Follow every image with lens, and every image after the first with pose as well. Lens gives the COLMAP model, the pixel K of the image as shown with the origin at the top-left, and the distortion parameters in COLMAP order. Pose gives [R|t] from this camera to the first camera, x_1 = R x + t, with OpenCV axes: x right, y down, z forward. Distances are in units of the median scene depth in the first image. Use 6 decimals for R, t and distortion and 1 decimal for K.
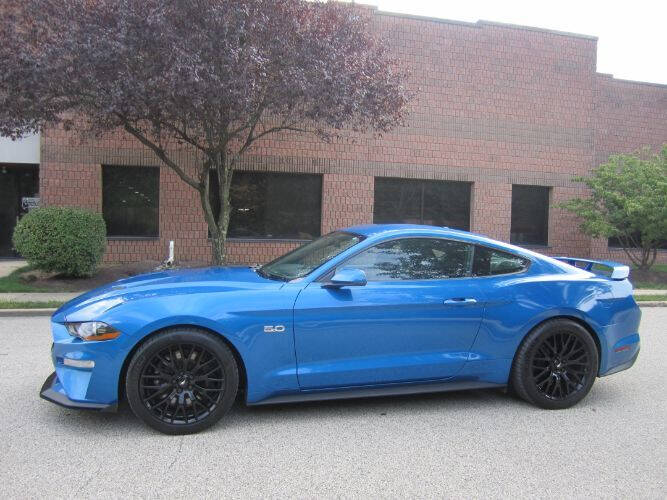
lens RADIAL K [[555.2, 0, 333.5], [0, 555.2, 250.0], [0, 0, 1]] dist [-0.054758, 0.010672]
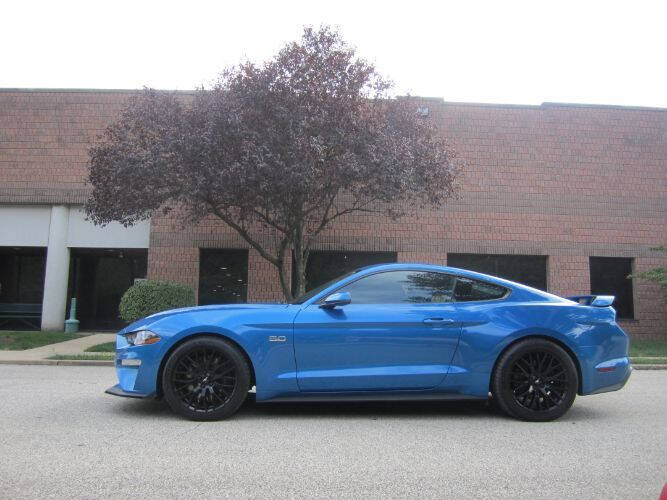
lens RADIAL K [[555.2, 0, 333.5], [0, 555.2, 250.0], [0, 0, 1]] dist [-0.054758, 0.010672]
pose [[0.981505, -0.032353, -0.188685, 0.098311], [0.000398, 0.985958, -0.166991, 0.058443], [0.191438, 0.163827, 0.967736, -0.083483]]
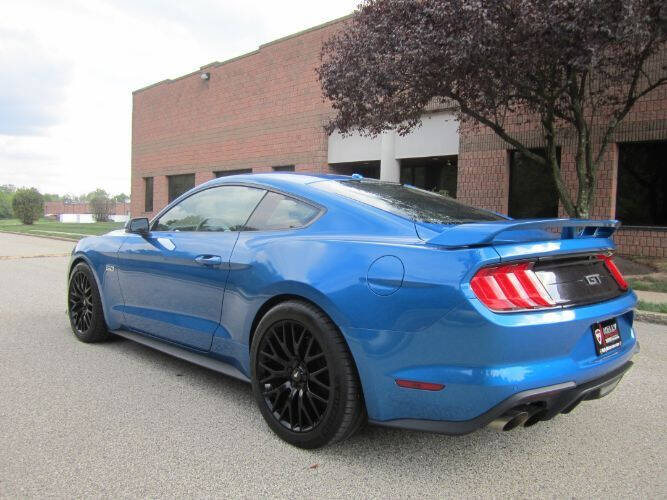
lens RADIAL K [[556.2, 0, 331.9], [0, 556.2, 259.2], [0, 0, 1]] dist [-0.059334, 0.019423]
pose [[0.509258, 0.062332, -0.858354, 0.422822], [-0.045974, 0.997920, 0.045190, 0.019526], [0.859385, 0.016448, 0.511064, 0.307684]]
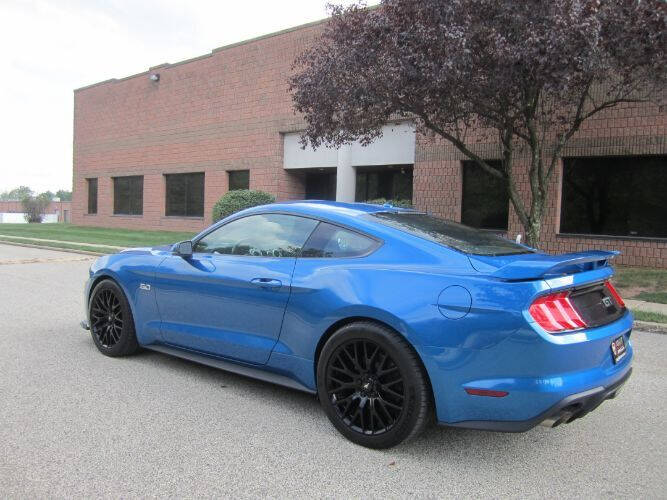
lens RADIAL K [[556.2, 0, 331.9], [0, 556.2, 259.2], [0, 0, 1]] dist [-0.059334, 0.019423]
pose [[0.603982, 0.061688, -0.794607, 0.418760], [-0.048945, 0.997989, 0.040274, 0.005568], [0.795493, 0.014567, 0.605787, 0.225813]]
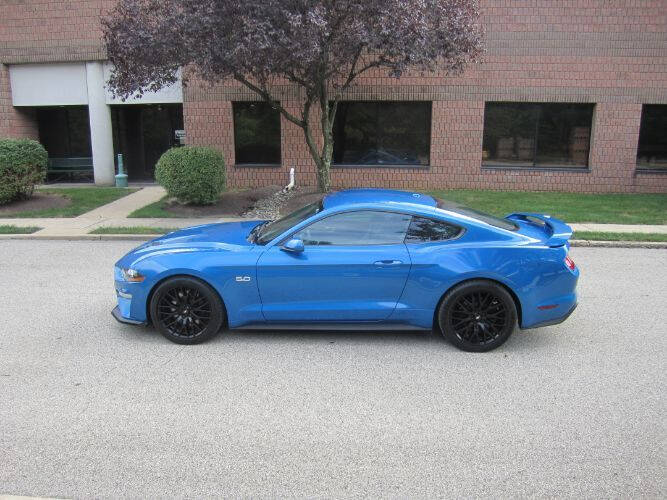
lens RADIAL K [[556.2, 0, 331.9], [0, 556.2, 259.2], [0, 0, 1]] dist [-0.059334, 0.019423]
pose [[0.950987, 0.049357, -0.305267, 0.206300], [0.008741, 0.982495, 0.186084, -0.065042], [0.309108, -0.179632, 0.933908, -0.096386]]
